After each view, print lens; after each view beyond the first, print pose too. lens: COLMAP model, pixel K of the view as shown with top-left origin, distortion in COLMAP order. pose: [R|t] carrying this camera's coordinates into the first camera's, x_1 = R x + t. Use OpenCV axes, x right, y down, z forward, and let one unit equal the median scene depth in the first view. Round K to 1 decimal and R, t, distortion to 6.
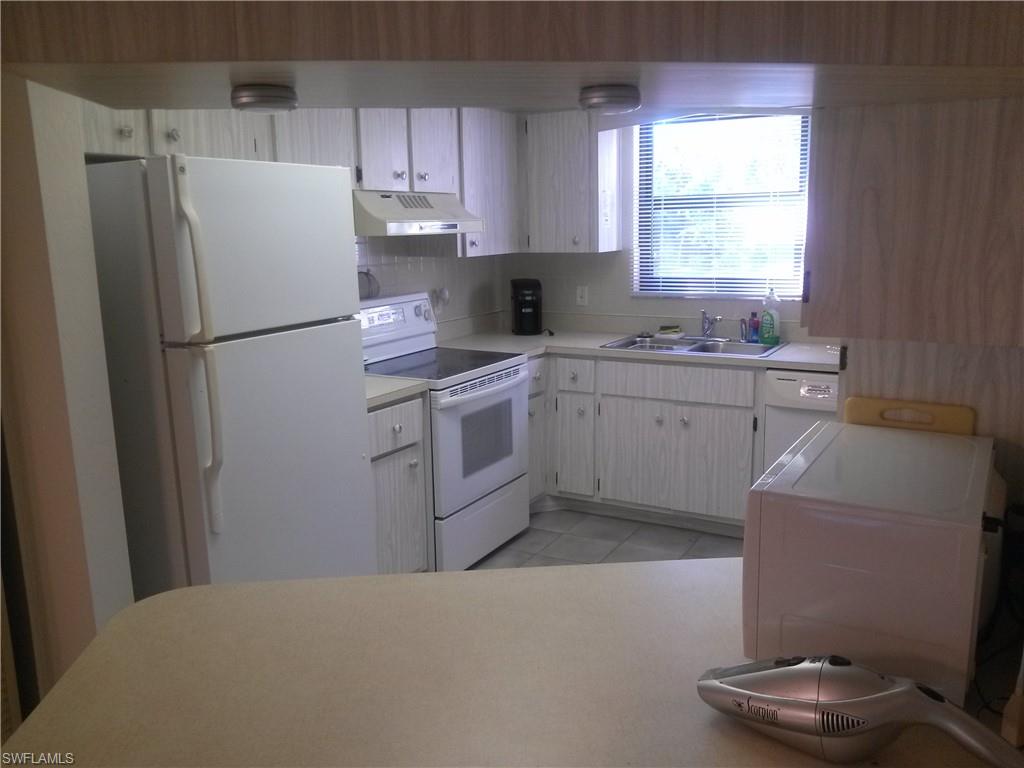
lens RADIAL K [[844.1, 0, 537.3], [0, 844.1, 371.1], [0, 0, 1]] dist [0.073624, -0.034542]
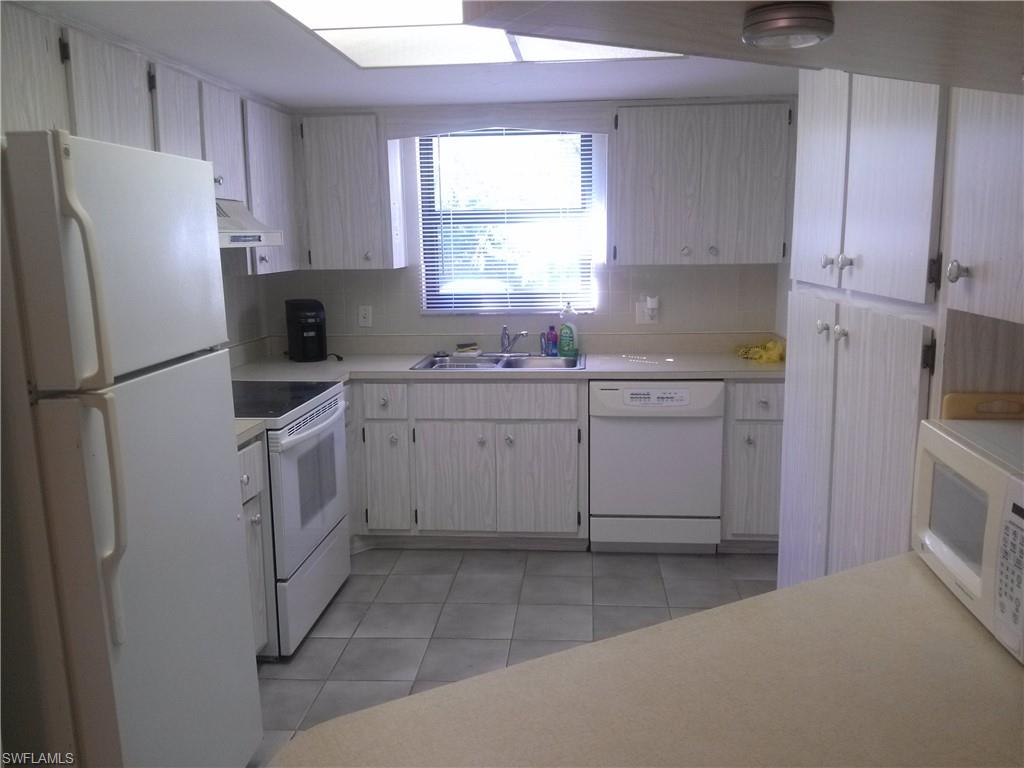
lens RADIAL K [[844.1, 0, 514.5], [0, 844.1, 375.8], [0, 0, 1]] dist [0.073624, -0.034542]
pose [[0.914406, -0.062333, 0.399969, -0.198552], [0.070327, 0.997510, -0.005326, -0.008289], [-0.398641, 0.032999, 0.916513, 0.098798]]
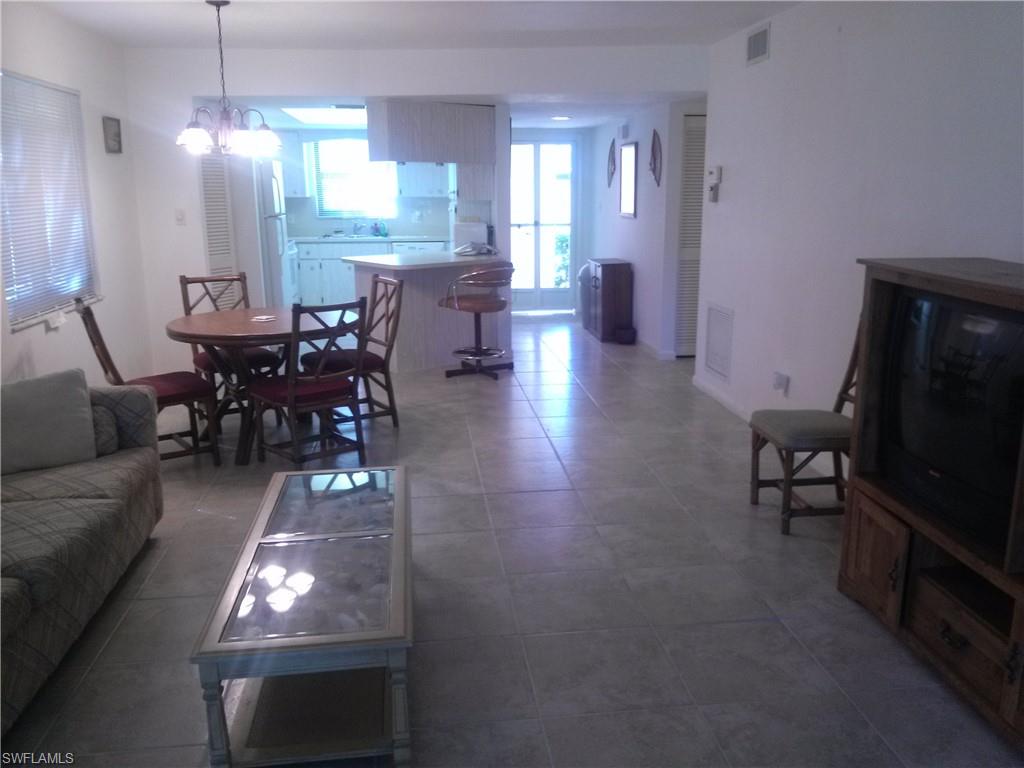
lens RADIAL K [[844.1, 0, 520.4], [0, 844.1, 378.5], [0, 0, 1]] dist [0.073624, -0.034542]
pose [[0.802428, -0.119564, 0.584648, -0.894698], [0.097341, 0.992826, 0.069439, 0.247199], [-0.588756, 0.001190, 0.808310, -1.209326]]
